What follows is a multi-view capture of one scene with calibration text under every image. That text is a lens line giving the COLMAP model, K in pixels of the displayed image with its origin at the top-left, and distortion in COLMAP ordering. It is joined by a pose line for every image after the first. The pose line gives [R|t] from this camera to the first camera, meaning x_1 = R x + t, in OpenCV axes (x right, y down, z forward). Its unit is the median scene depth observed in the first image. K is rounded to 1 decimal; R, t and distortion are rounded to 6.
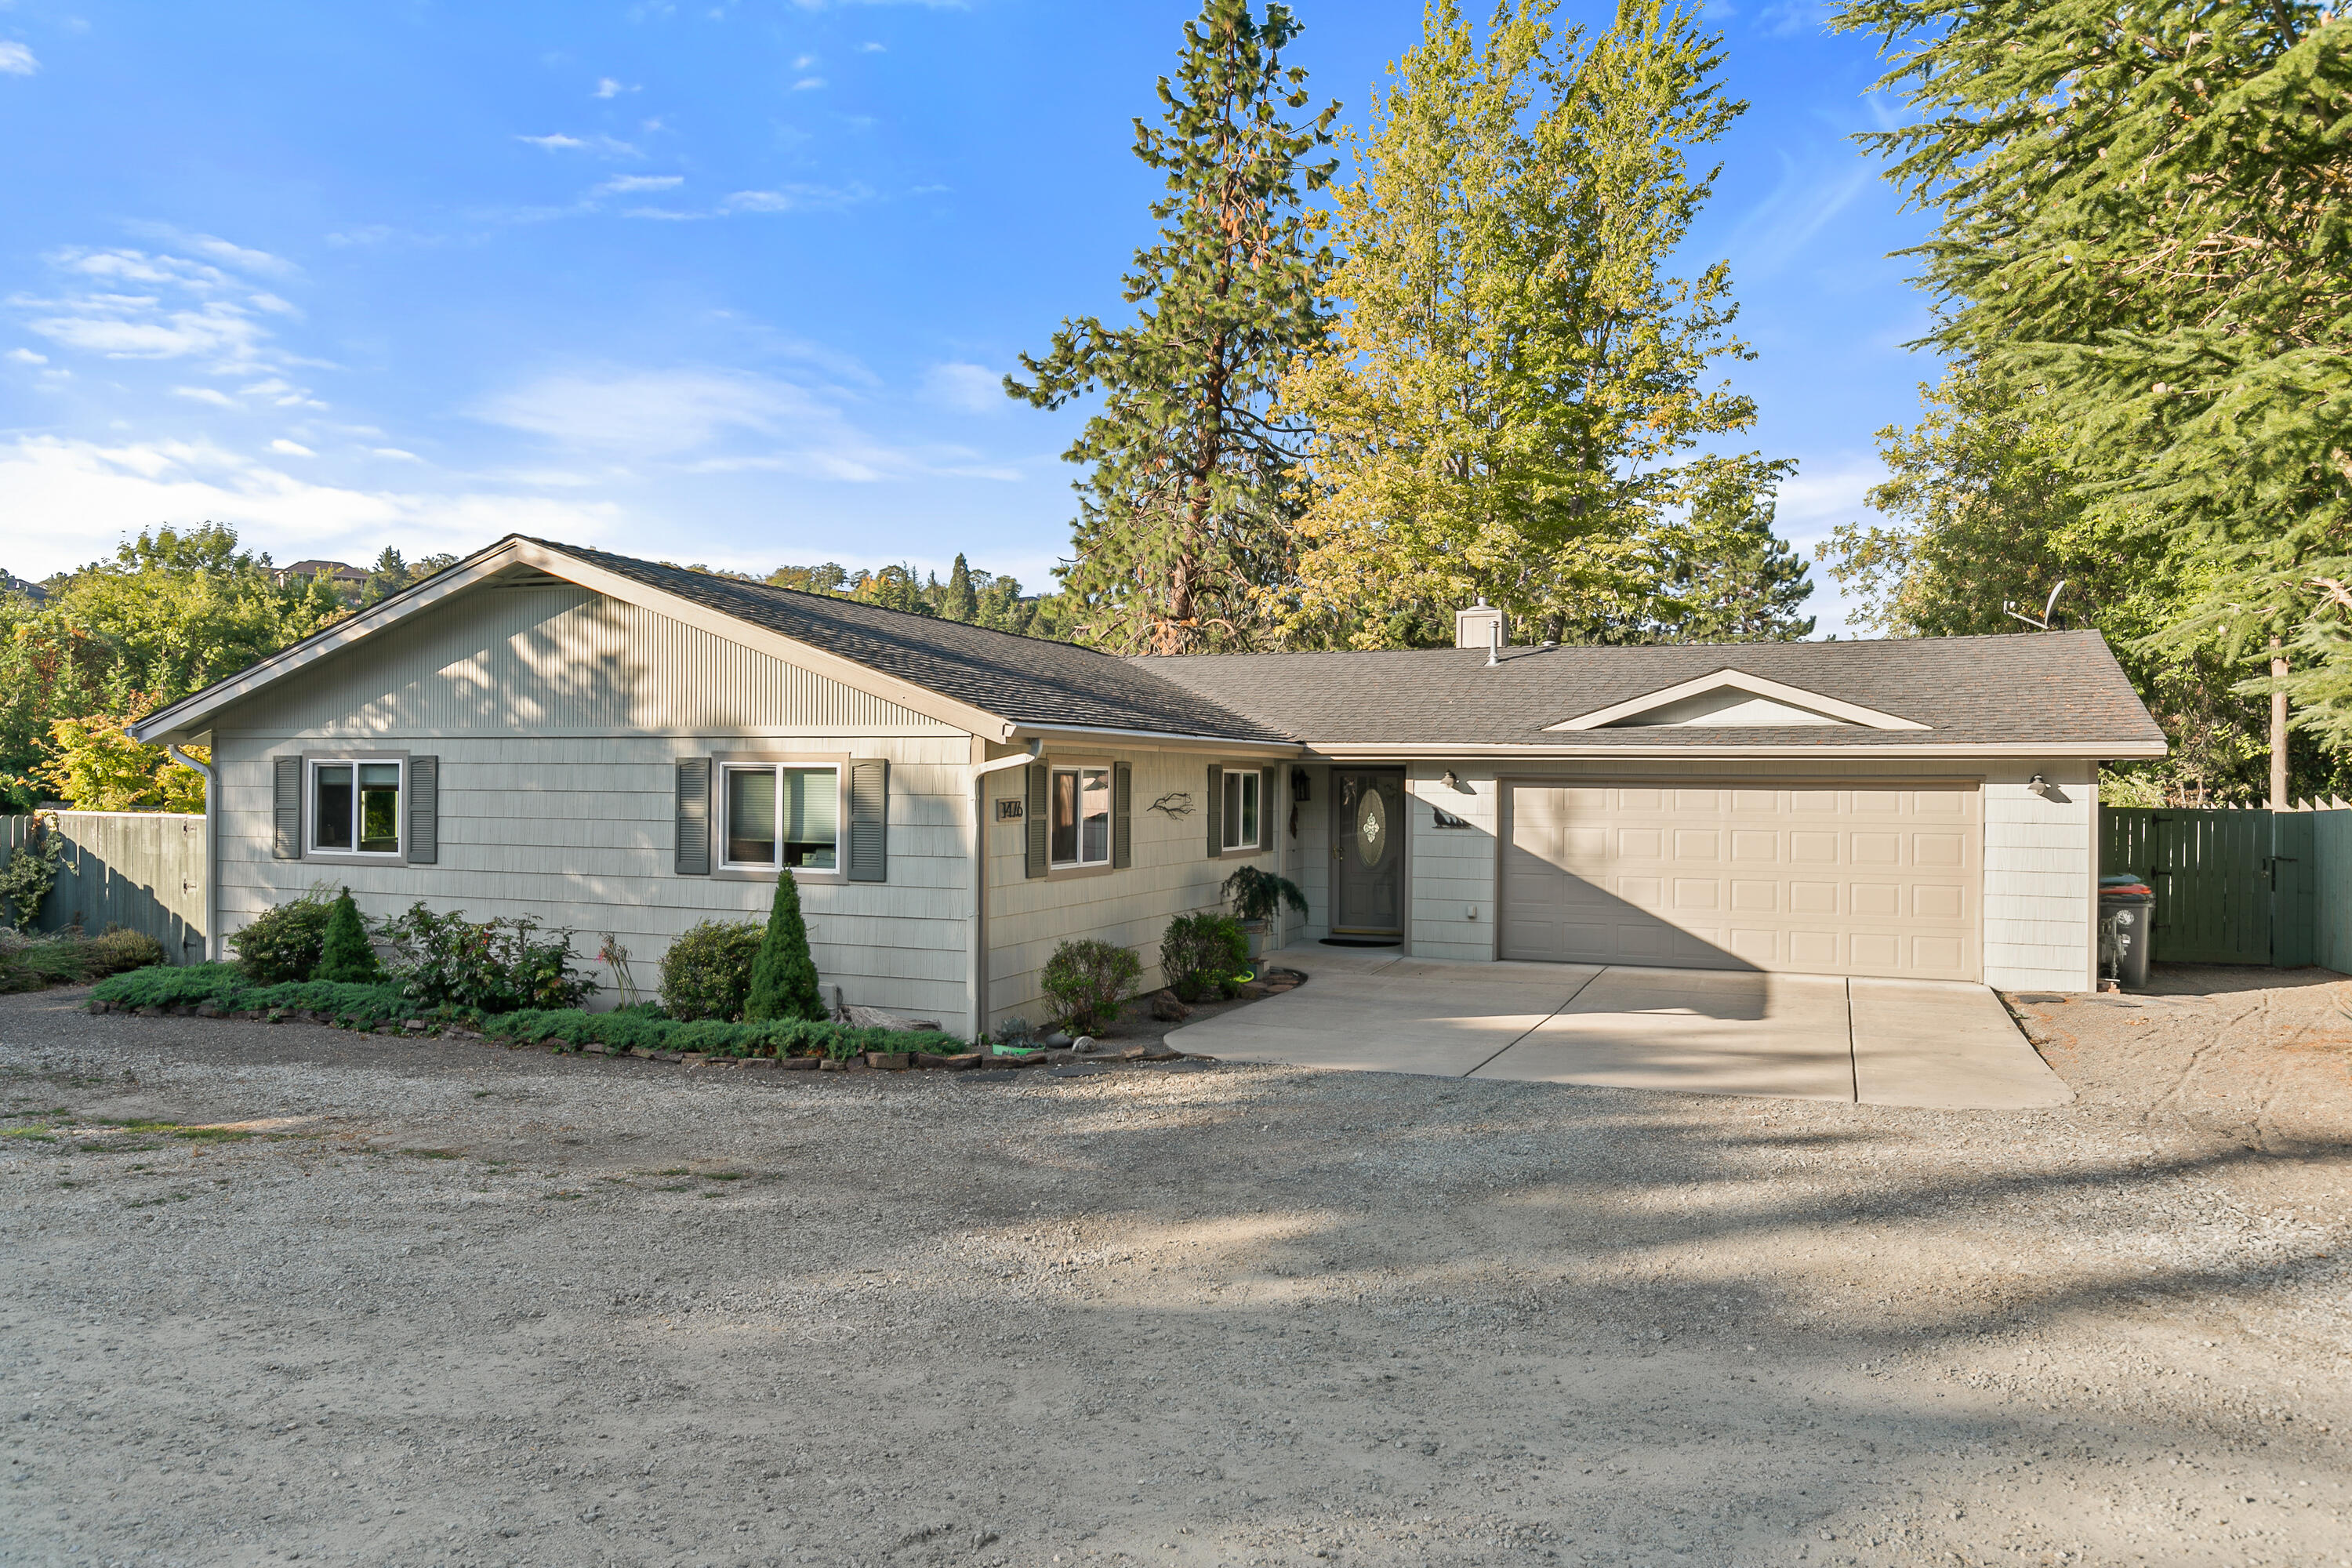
lens RADIAL K [[1648.0, 0, 1176.0], [0, 1648.0, 784.0], [0, 0, 1]] dist [-0.003355, -0.000665]
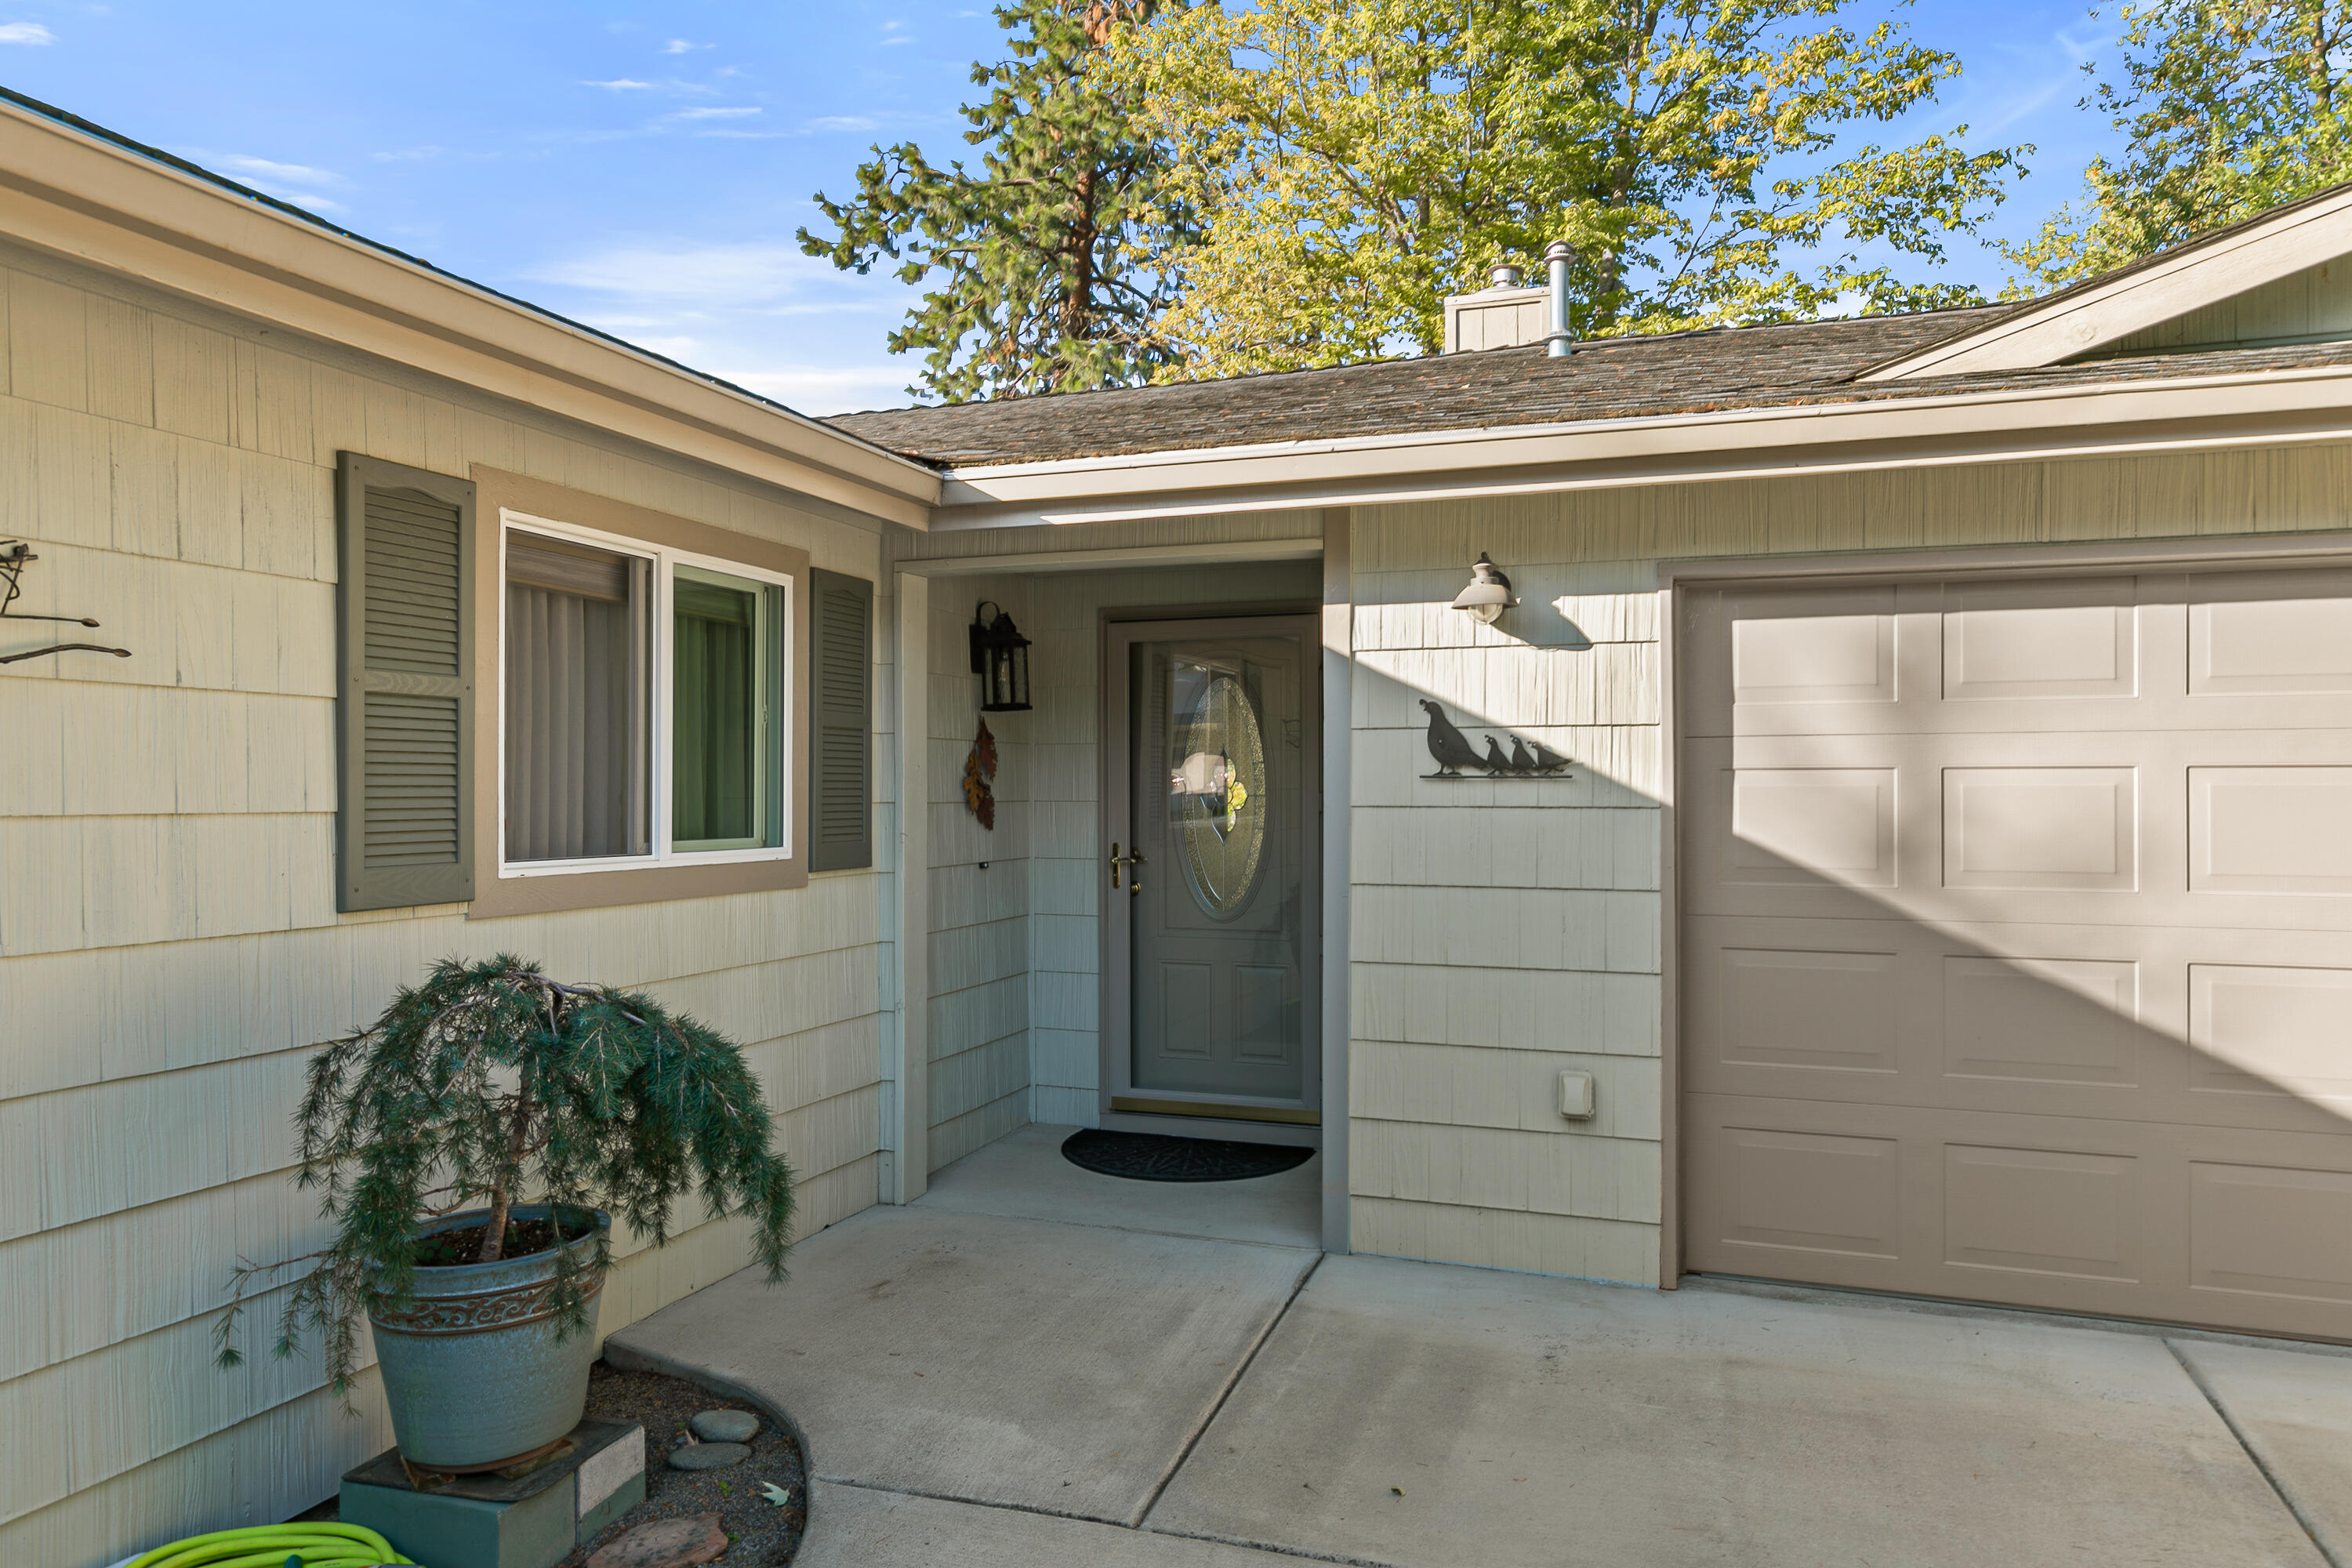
lens RADIAL K [[1445.0, 0, 1176.0], [0, 1445.0, 784.0], [0, 0, 1]] dist [0.001961, -0.000353]
pose [[0.999547, -0.004896, 0.029702, 0.073862], [0.005164, 0.999947, -0.008948, 0.020250], [-0.029656, 0.009097, 0.999519, 0.522087]]
